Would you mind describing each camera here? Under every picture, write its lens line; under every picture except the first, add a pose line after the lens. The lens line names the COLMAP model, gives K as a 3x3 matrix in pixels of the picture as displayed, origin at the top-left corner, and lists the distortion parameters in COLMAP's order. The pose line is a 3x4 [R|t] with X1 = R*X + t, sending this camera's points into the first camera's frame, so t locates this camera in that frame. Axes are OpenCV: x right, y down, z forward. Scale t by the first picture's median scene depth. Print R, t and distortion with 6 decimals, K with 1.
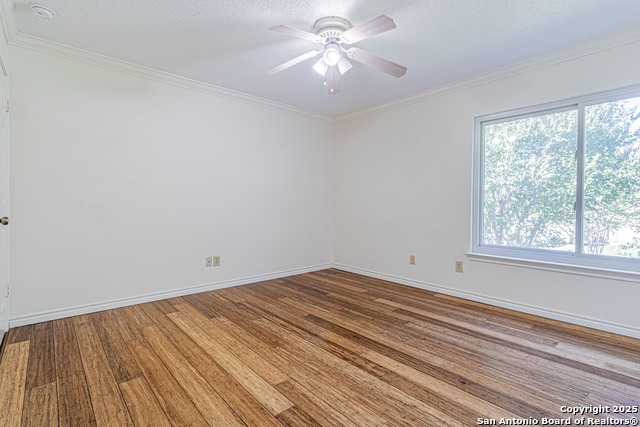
lens RADIAL K [[299.8, 0, 318.1], [0, 299.8, 207.7], [0, 0, 1]] dist [0.009584, -0.000769]
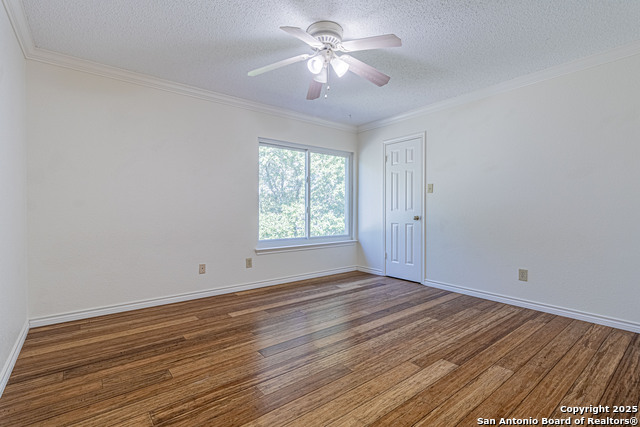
lens RADIAL K [[299.8, 0, 318.1], [0, 299.8, 214.6], [0, 0, 1]] dist [0.009584, -0.000769]
pose [[0.061692, -0.022624, 0.997839, -0.752064], [0.006933, 0.999729, 0.022238, -0.014642], [-0.998071, 0.005546, 0.061832, 0.761101]]
